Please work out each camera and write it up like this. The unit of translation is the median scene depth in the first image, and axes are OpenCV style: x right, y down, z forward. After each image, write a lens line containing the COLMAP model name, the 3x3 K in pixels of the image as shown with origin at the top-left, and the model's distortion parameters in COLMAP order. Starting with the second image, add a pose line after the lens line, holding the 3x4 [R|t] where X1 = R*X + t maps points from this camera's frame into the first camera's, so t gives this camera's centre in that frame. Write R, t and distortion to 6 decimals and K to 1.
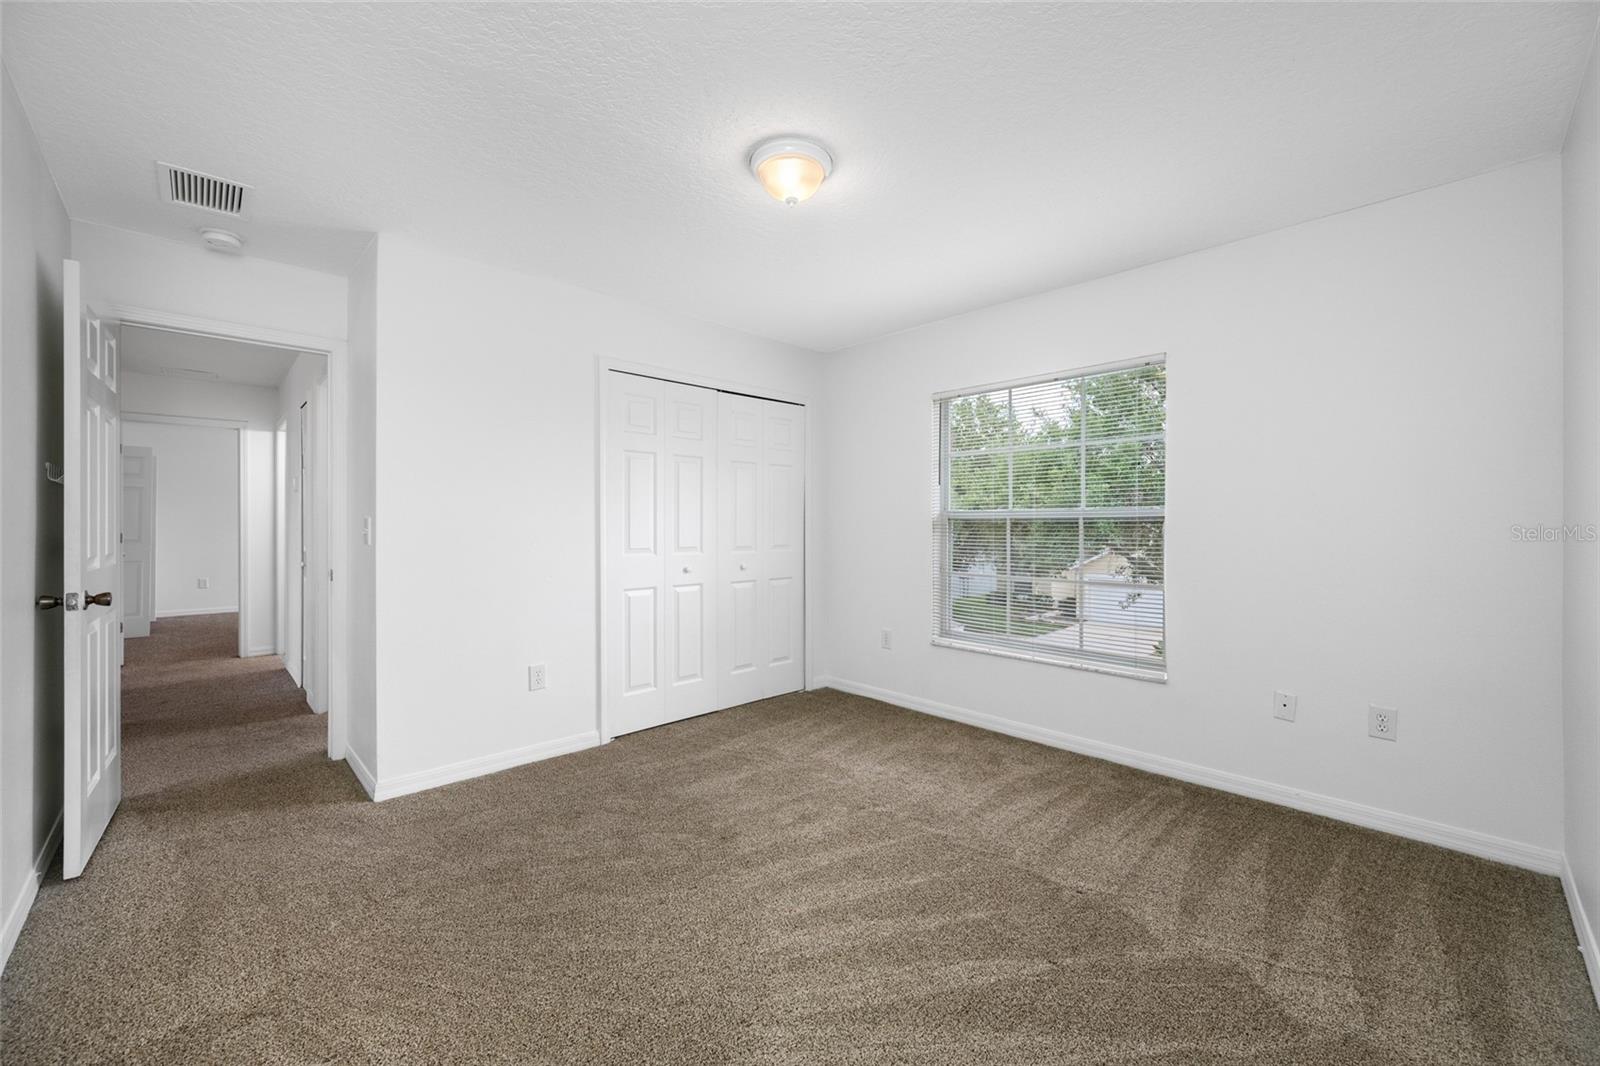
lens RADIAL K [[629.3, 0, 803.5], [0, 629.3, 530.7], [0, 0, 1]] dist [0.000757, 0.000087]
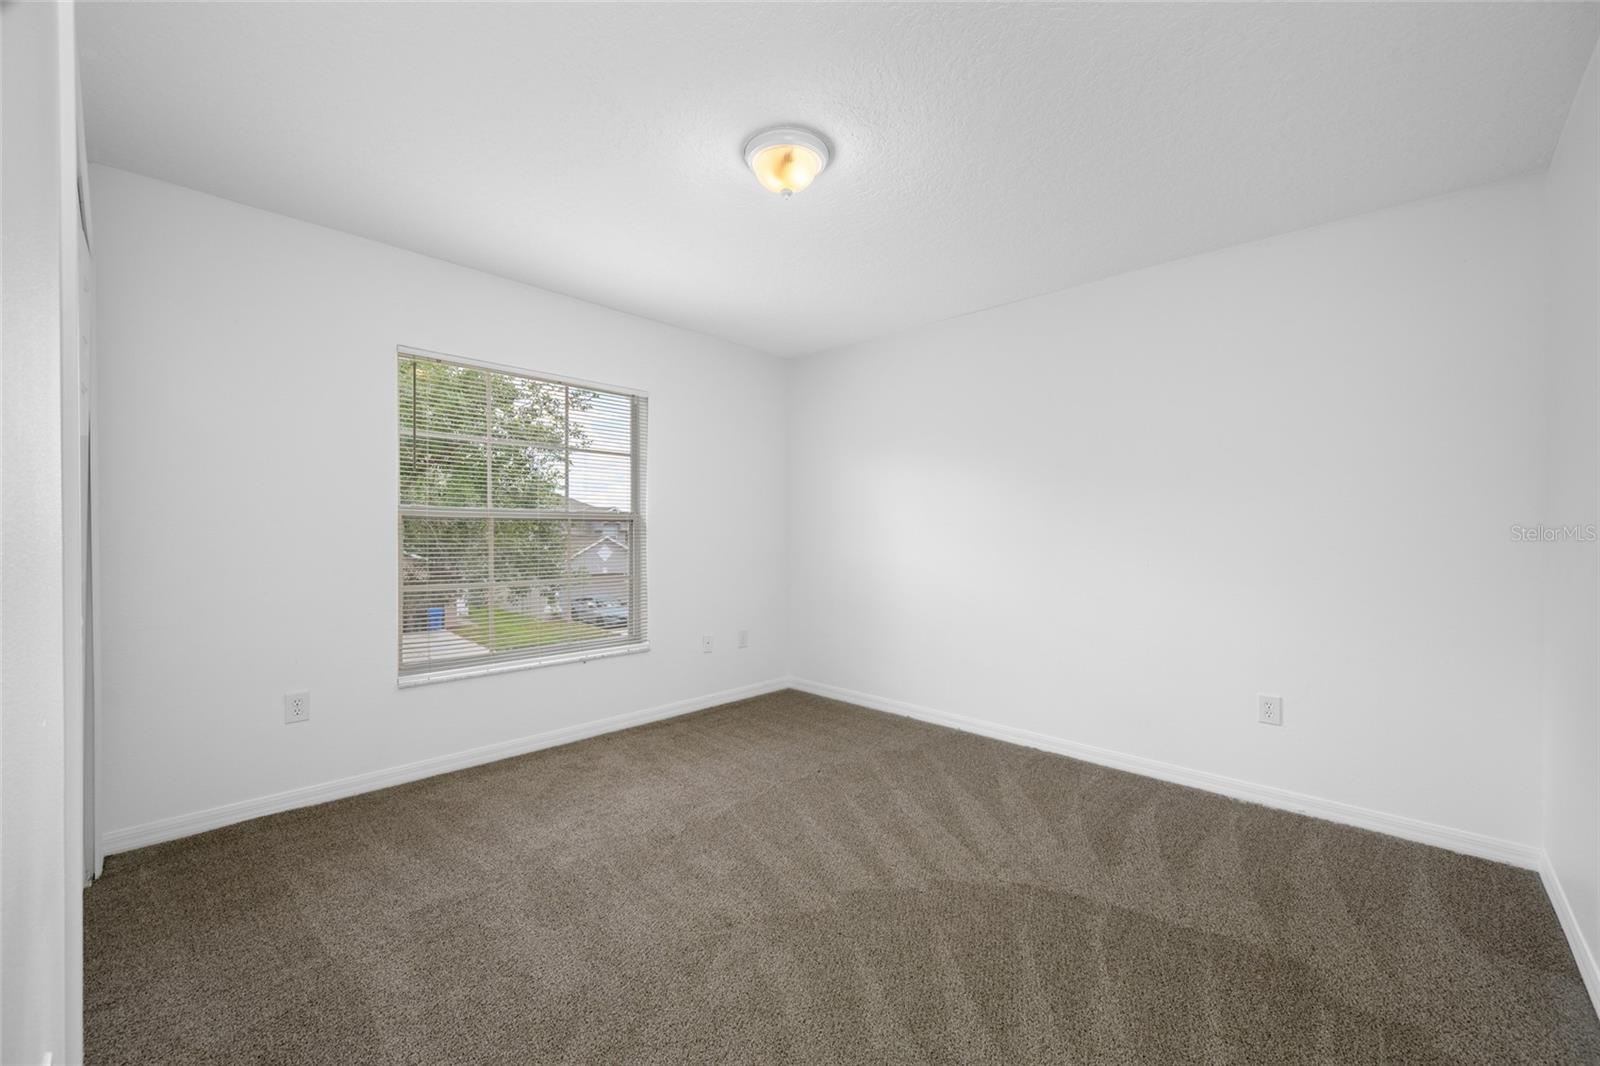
lens RADIAL K [[629.3, 0, 803.5], [0, 629.3, 530.7], [0, 0, 1]] dist [0.000757, 0.000087]
pose [[-0.040804, -0.001420, 0.999166, -0.715821], [-0.000658, 0.999999, 0.001394, -0.005394], [-0.999167, -0.000601, -0.040805, 0.731414]]
